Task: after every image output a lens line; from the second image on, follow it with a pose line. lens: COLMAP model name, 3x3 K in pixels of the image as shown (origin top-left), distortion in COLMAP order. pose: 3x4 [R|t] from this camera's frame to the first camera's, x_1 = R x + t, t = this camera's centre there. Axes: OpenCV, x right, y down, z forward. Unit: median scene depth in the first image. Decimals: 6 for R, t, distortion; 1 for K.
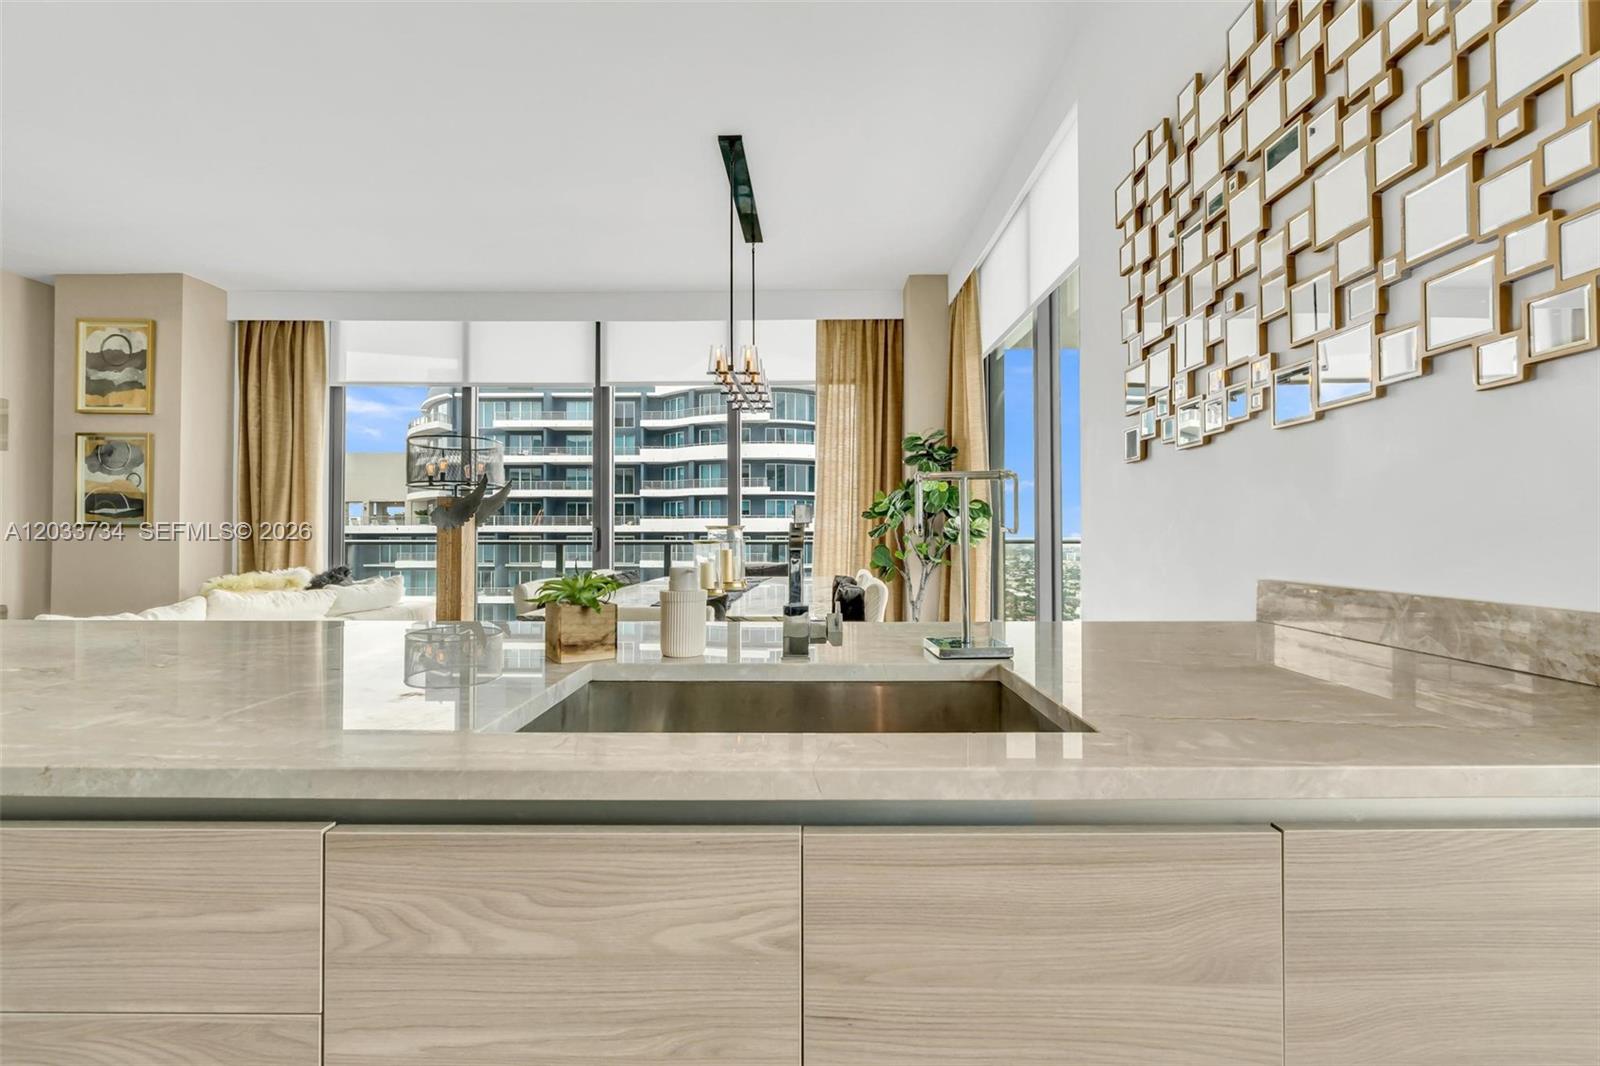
lens RADIAL K [[684.0, 0, 803.7], [0, 684.0, 521.9], [0, 0, 1]] dist [-0.003661, -0.000214]
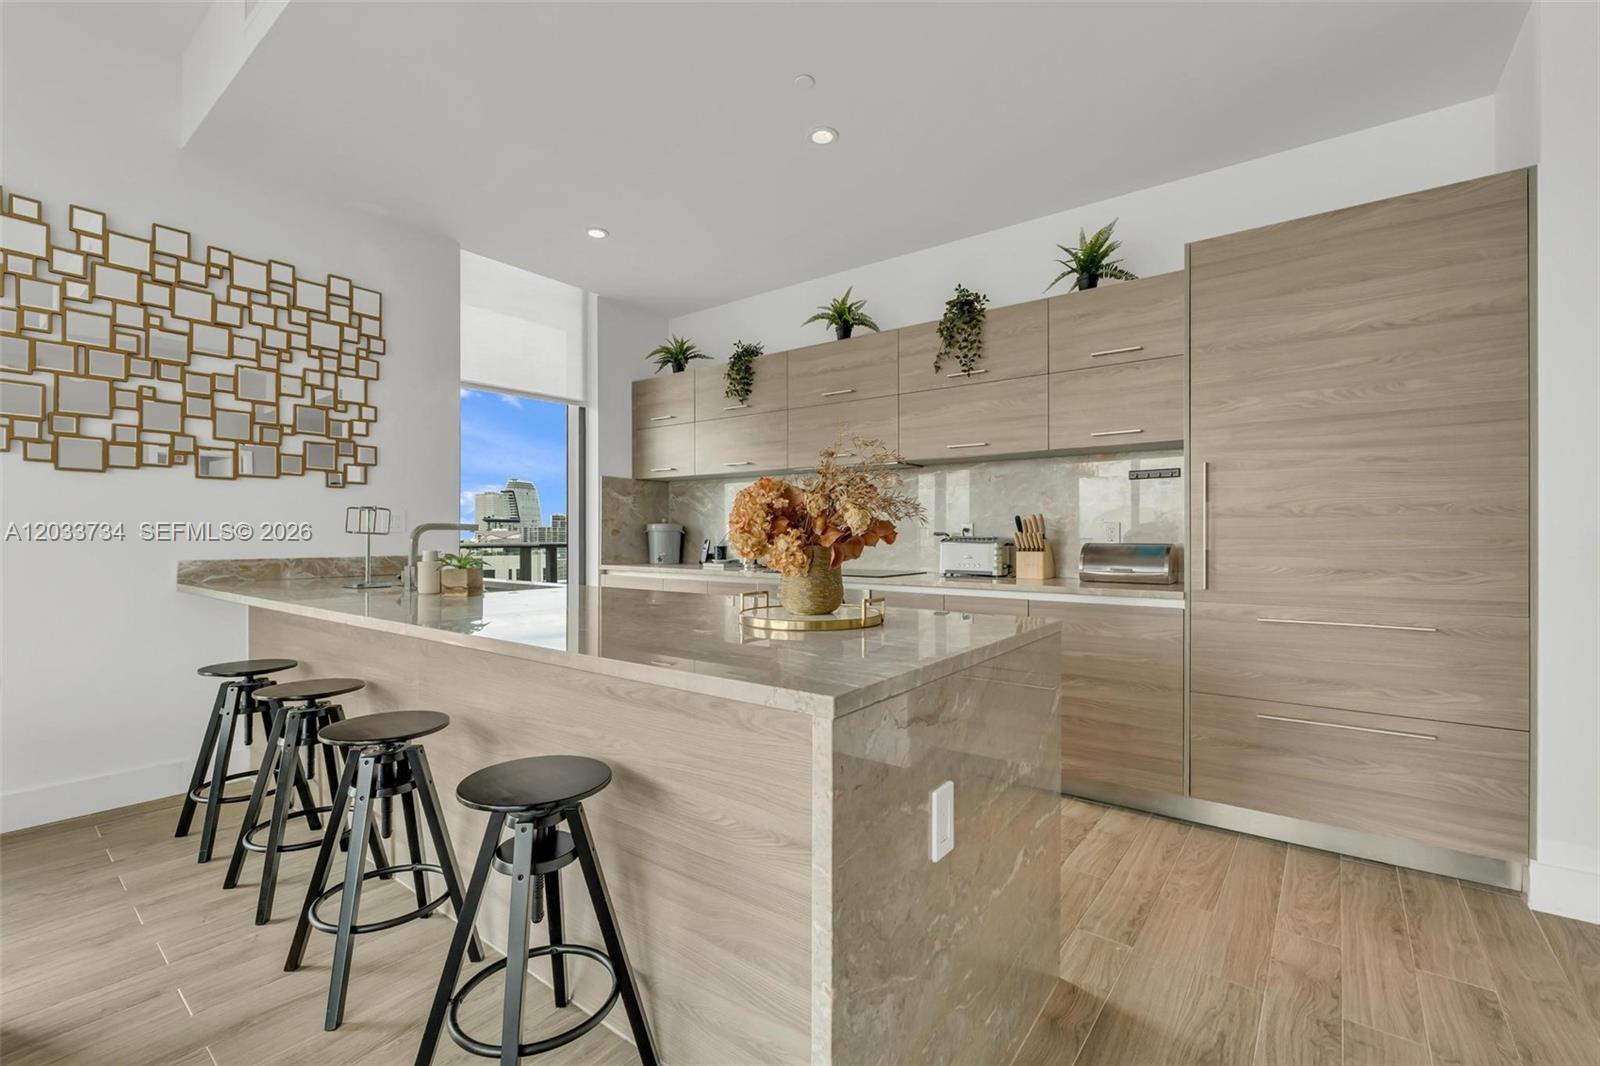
lens RADIAL K [[684.0, 0, 800.3], [0, 684.0, 532.4], [0, 0, 1]] dist [-0.003661, -0.000214]
pose [[-0.805431, 0.004937, 0.592669, -0.499511], [-0.009809, 0.999717, -0.021658, 0.010493], [-0.592608, -0.023257, -0.805155, 0.437442]]
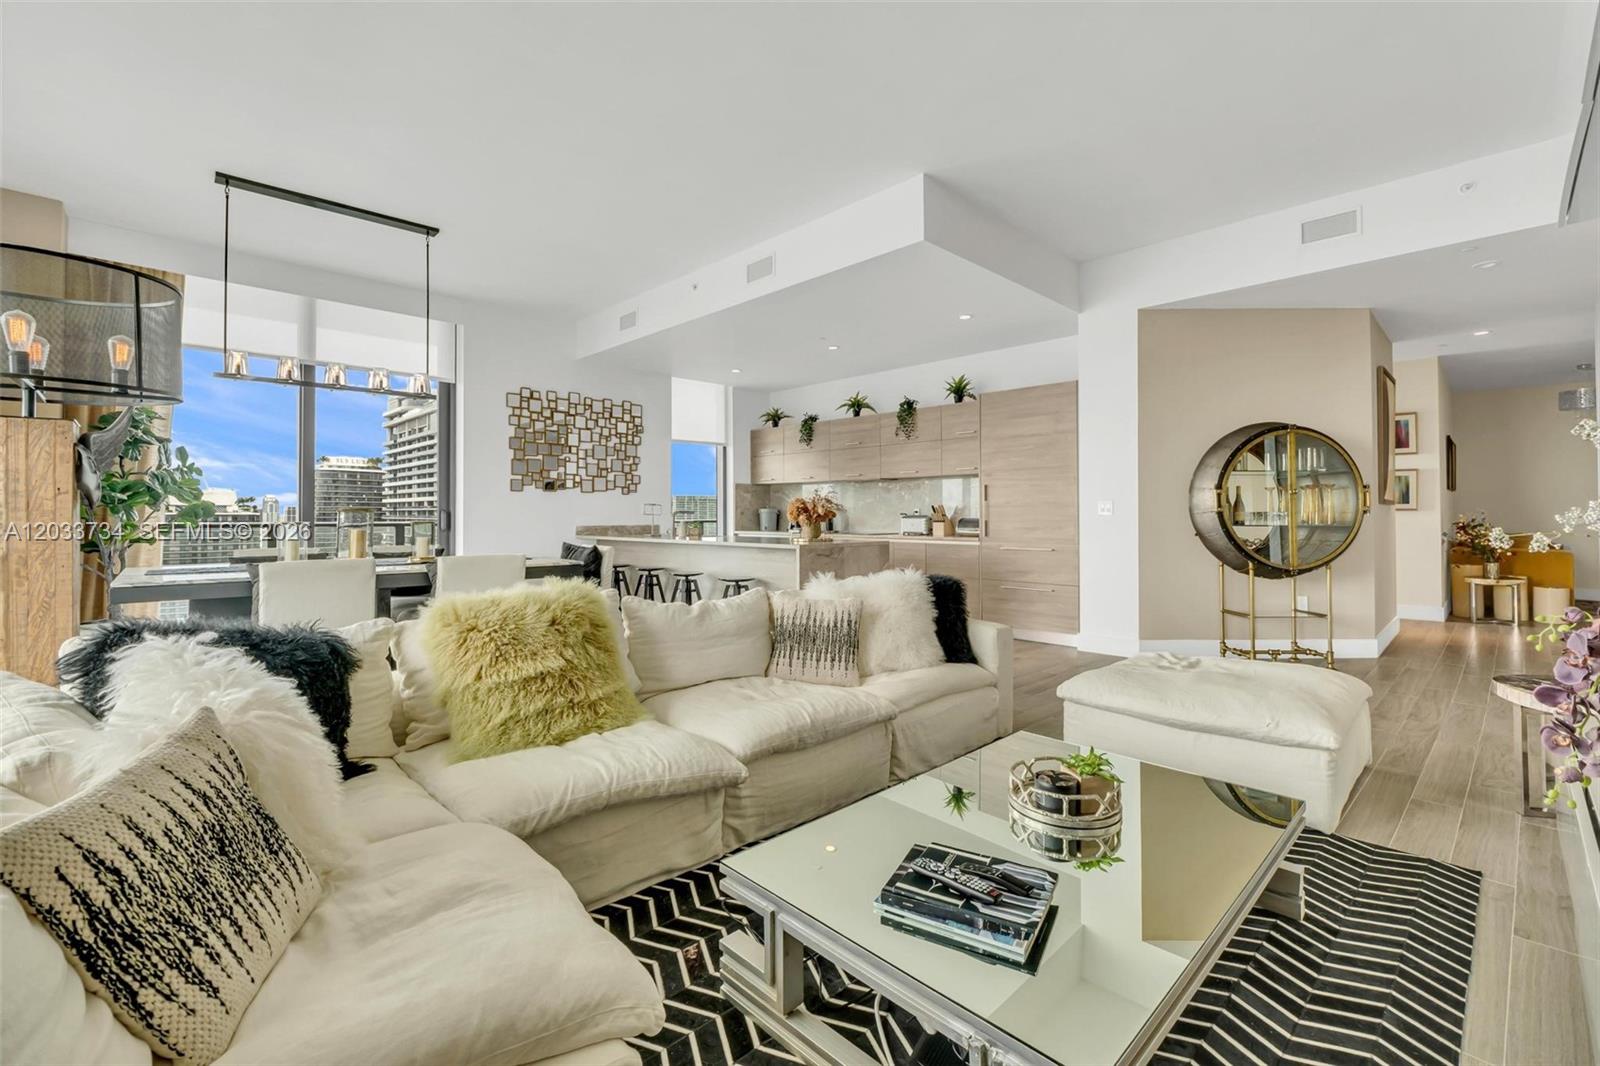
lens RADIAL K [[684.0, 0, 790.1], [0, 684.0, 498.4], [0, 0, 1]] dist [-0.003661, -0.000214]
pose [[-0.698165, 0.021338, 0.715619, -1.026733], [-0.009558, 0.999189, -0.039119, 0.020348], [-0.715874, -0.034151, -0.697394, 0.920116]]
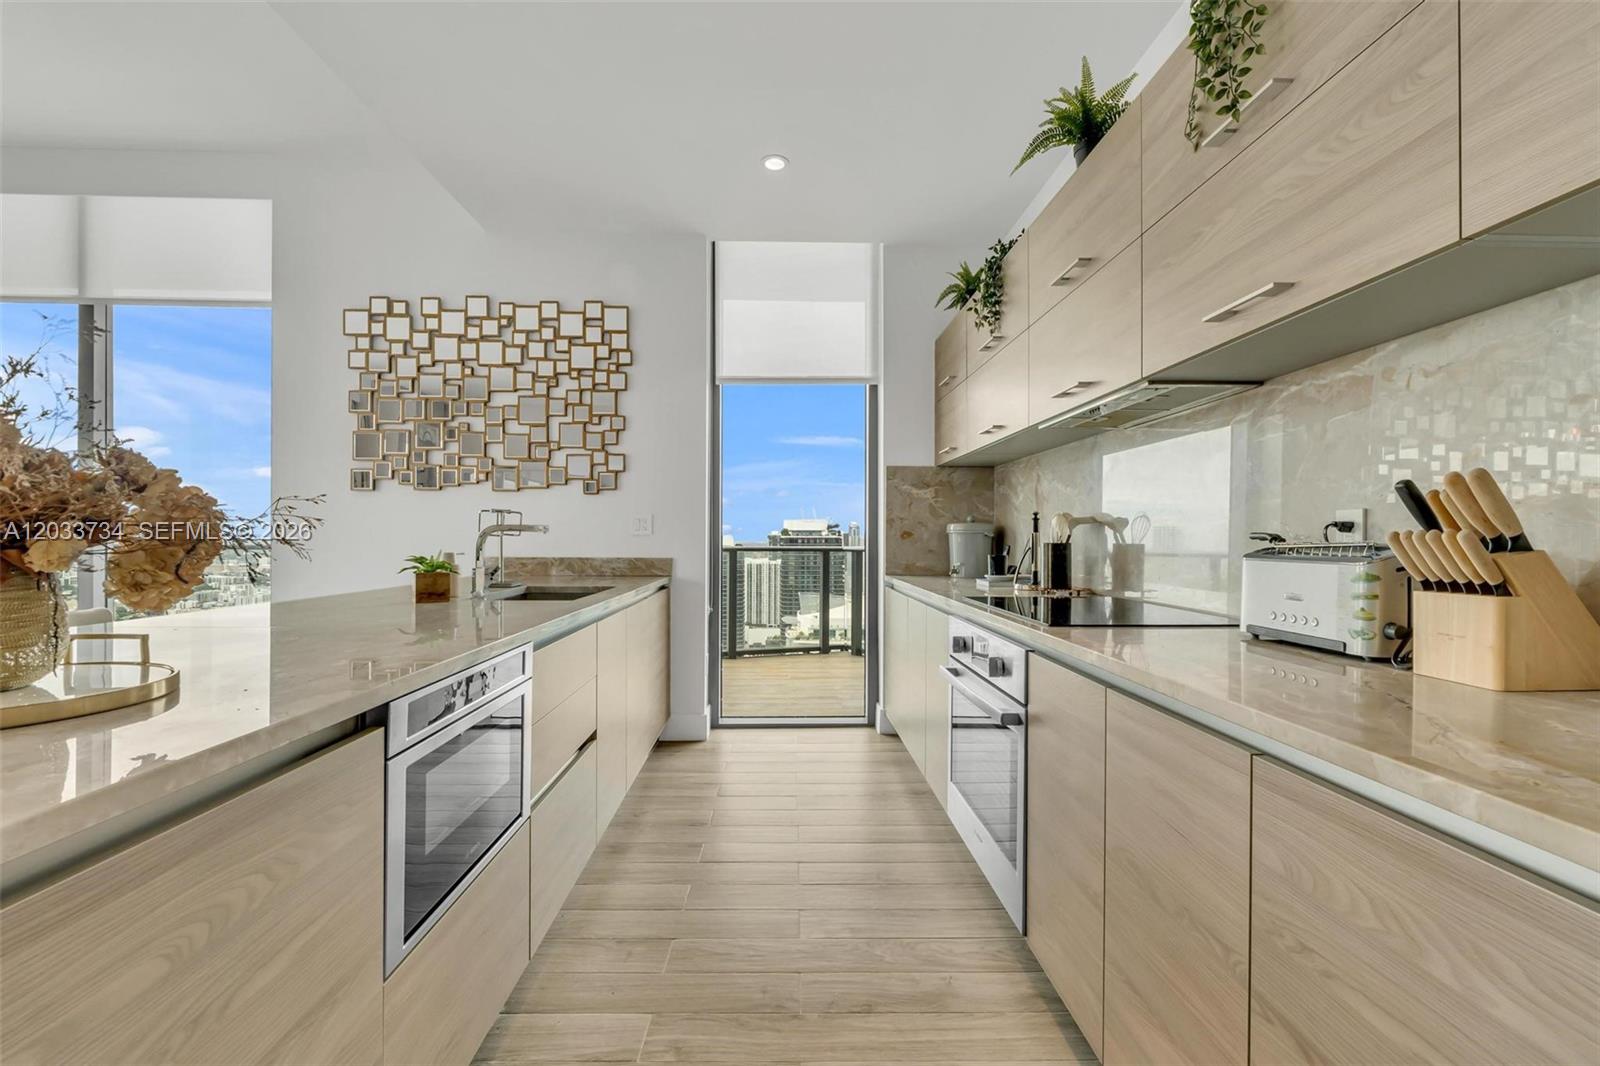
lens RADIAL K [[684.0, 0, 803.0], [0, 684.0, 541.3], [0, 0, 1]] dist [-0.003661, -0.000214]
pose [[-0.041176, -0.001511, 0.999151, -0.482225], [-0.023533, 0.999723, 0.000542, 0.002170], [-0.998875, -0.023490, -0.041200, 0.011380]]
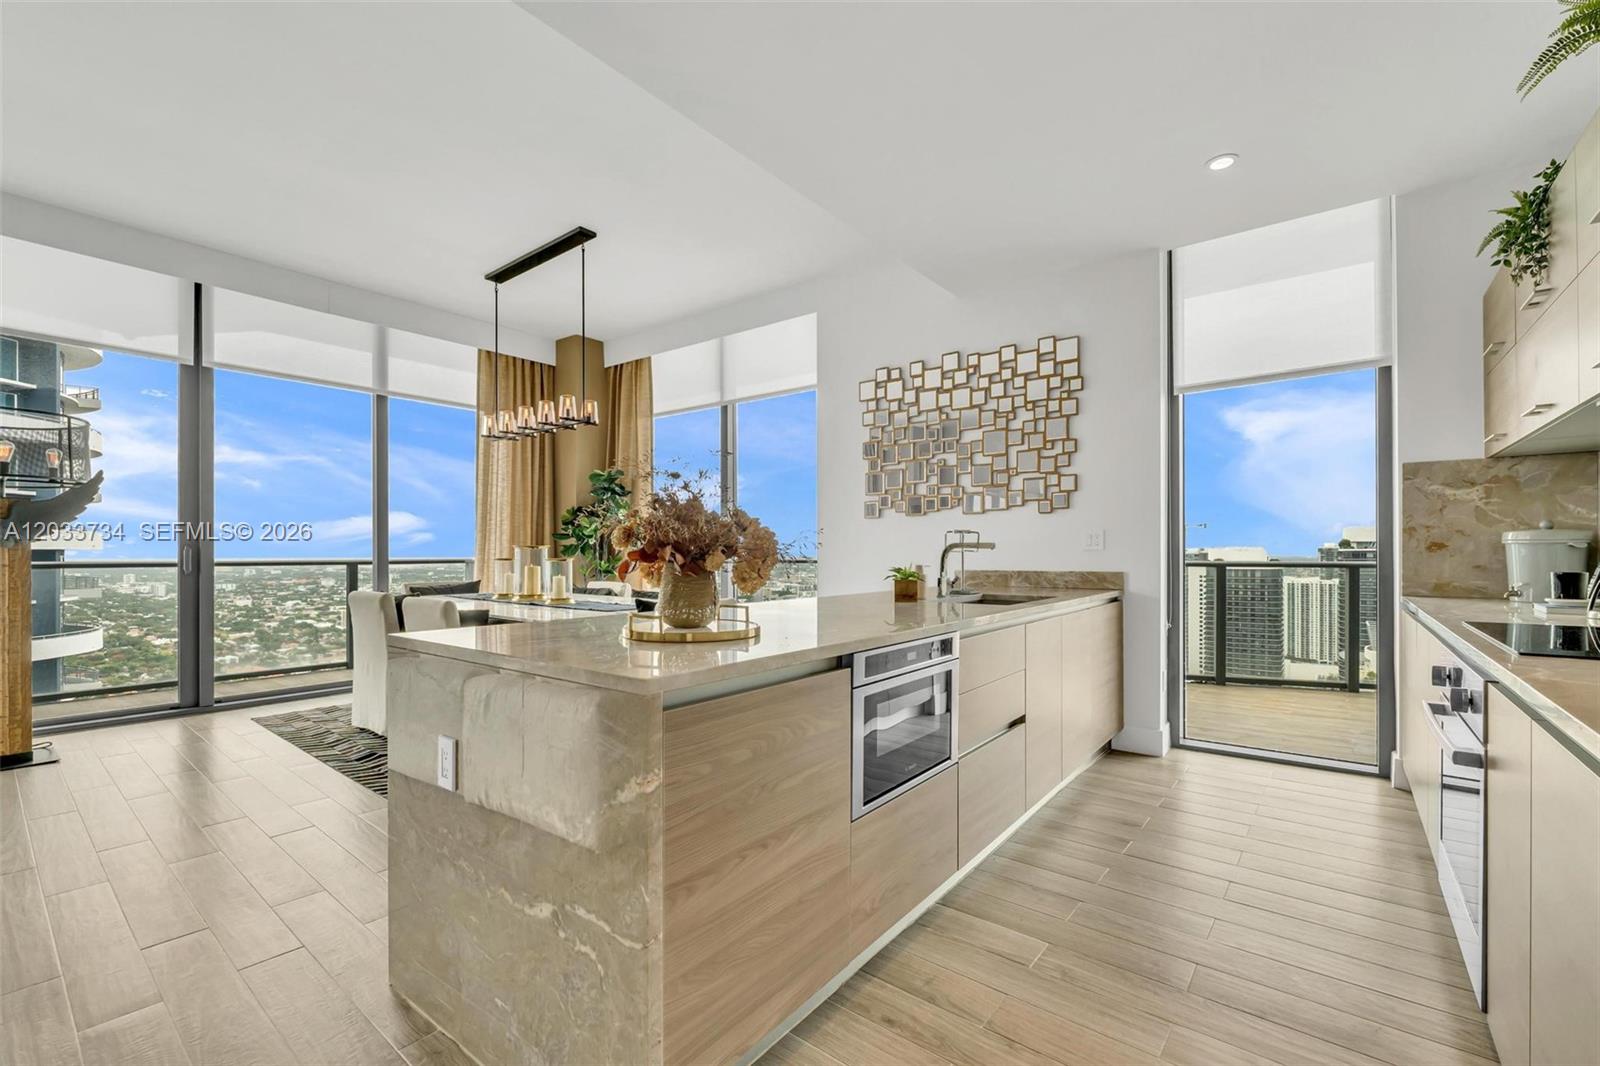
lens RADIAL K [[684.0, 0, 808.8], [0, 684.0, 553.7], [0, 0, 1]] dist [-0.003661, -0.000214]
pose [[0.602760, 0.000835, 0.797922, -0.545027], [-0.014691, 0.999842, 0.010052, 0.001205], [-0.797788, -0.017781, 0.602676, -0.049051]]
